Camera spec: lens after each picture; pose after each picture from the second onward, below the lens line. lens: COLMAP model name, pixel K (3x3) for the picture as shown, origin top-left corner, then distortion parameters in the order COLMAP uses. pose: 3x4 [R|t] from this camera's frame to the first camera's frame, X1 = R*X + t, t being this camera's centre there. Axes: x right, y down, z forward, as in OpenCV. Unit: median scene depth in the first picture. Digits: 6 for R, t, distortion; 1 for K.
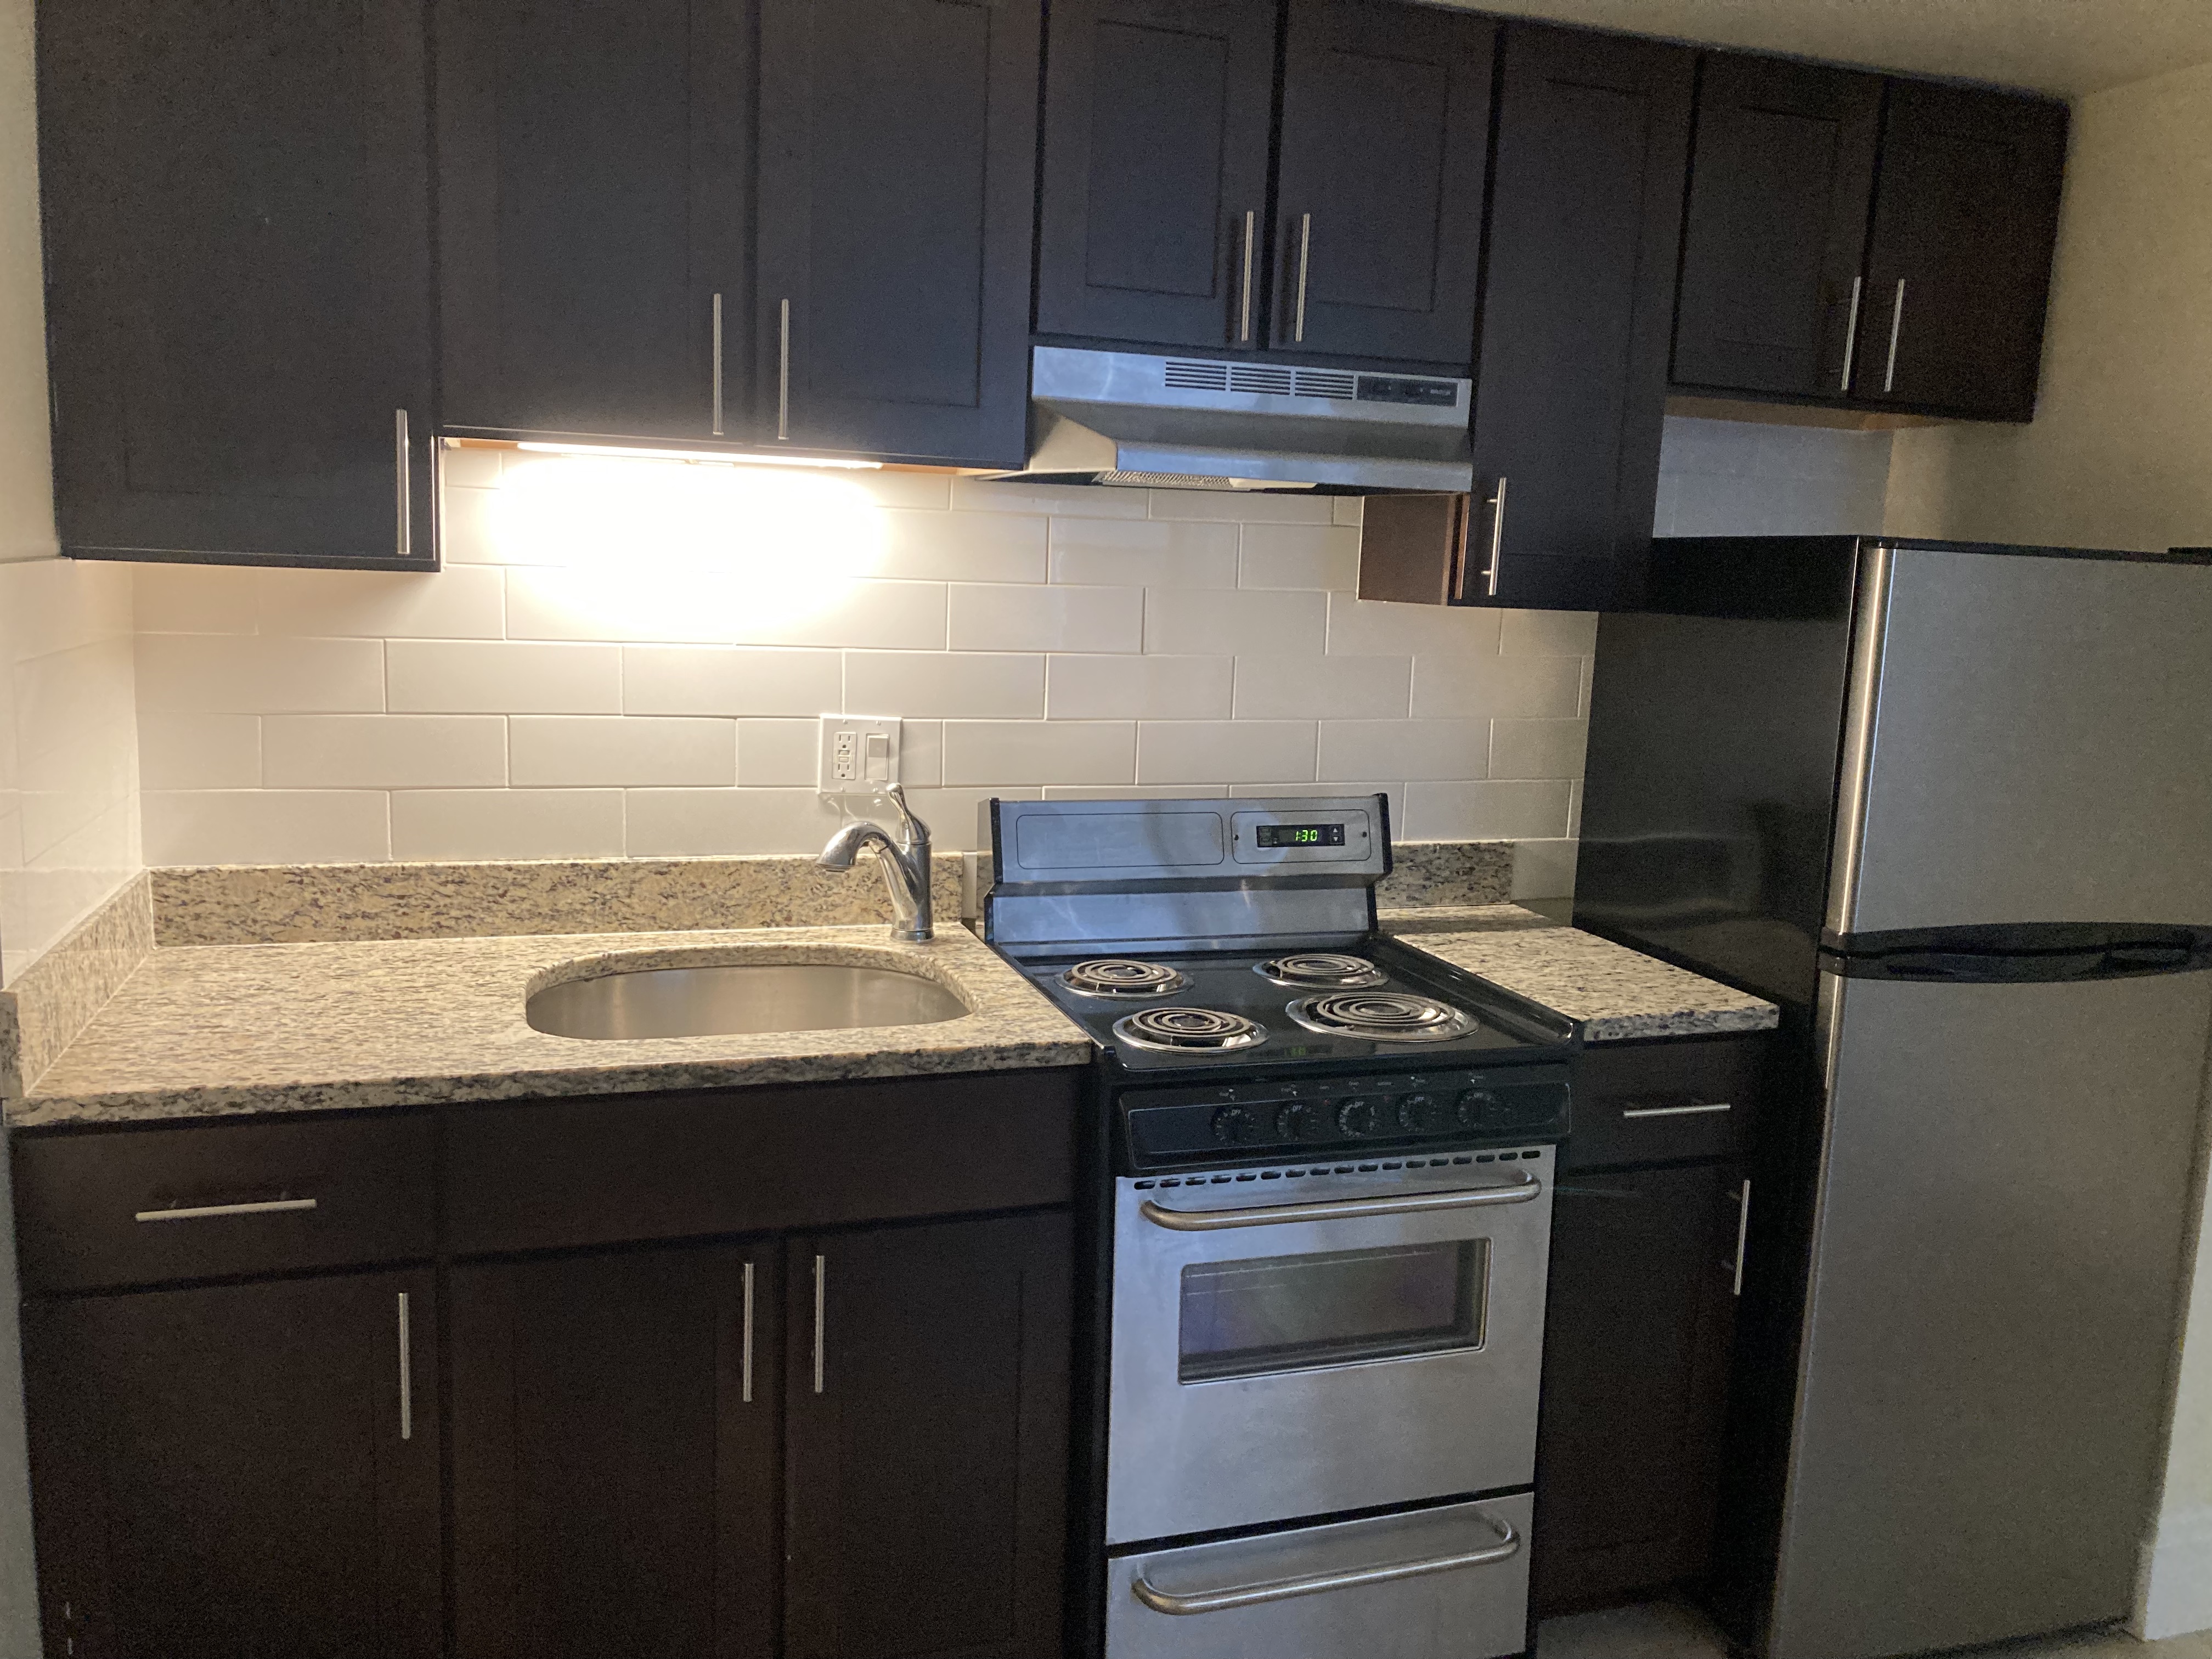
lens RADIAL K [[1808.7, 0, 1106.0], [0, 1808.7, 802.6], [0, 0, 1]] dist [-0.004537, -0.001693]
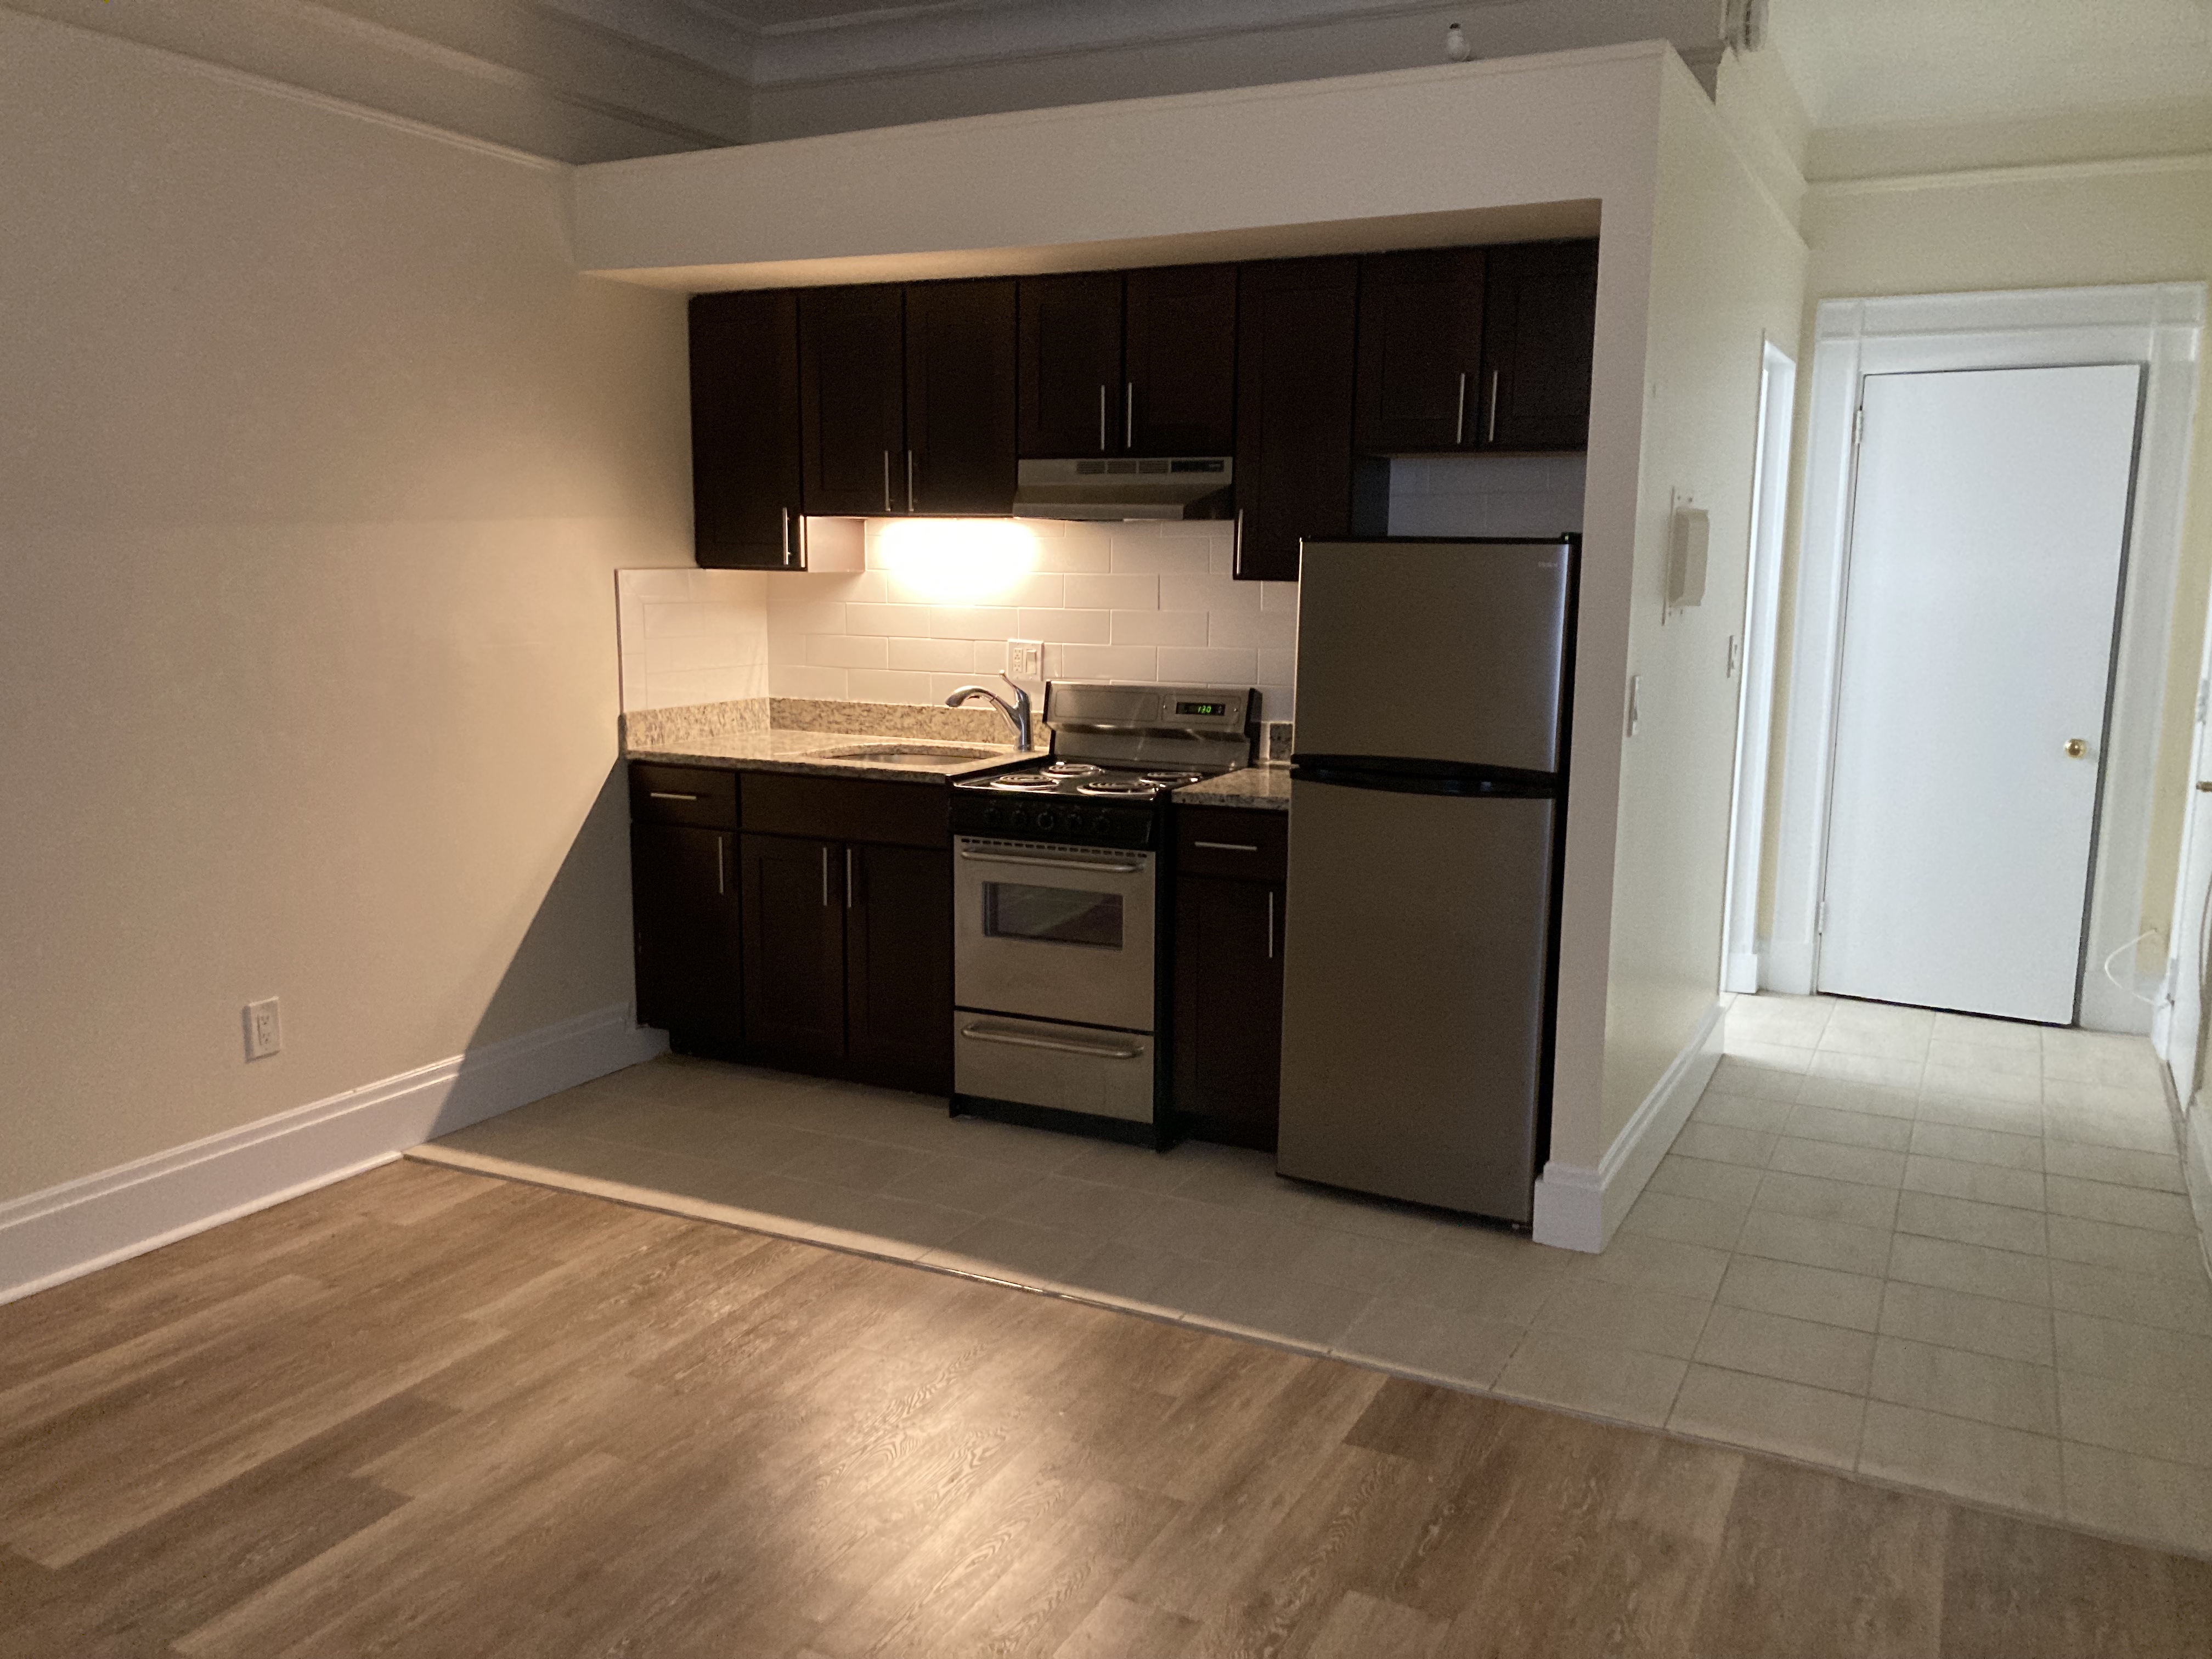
lens RADIAL K [[1780.7, 0, 1106.0], [0, 1780.7, 829.5], [0, 0, 1]] dist [-0.020831, -0.007974]
pose [[0.712620, 0.078942, -0.697095, 1.431940], [-0.078971, 0.996360, 0.032102, 0.098341], [0.697092, 0.032174, 0.716260, -0.384838]]
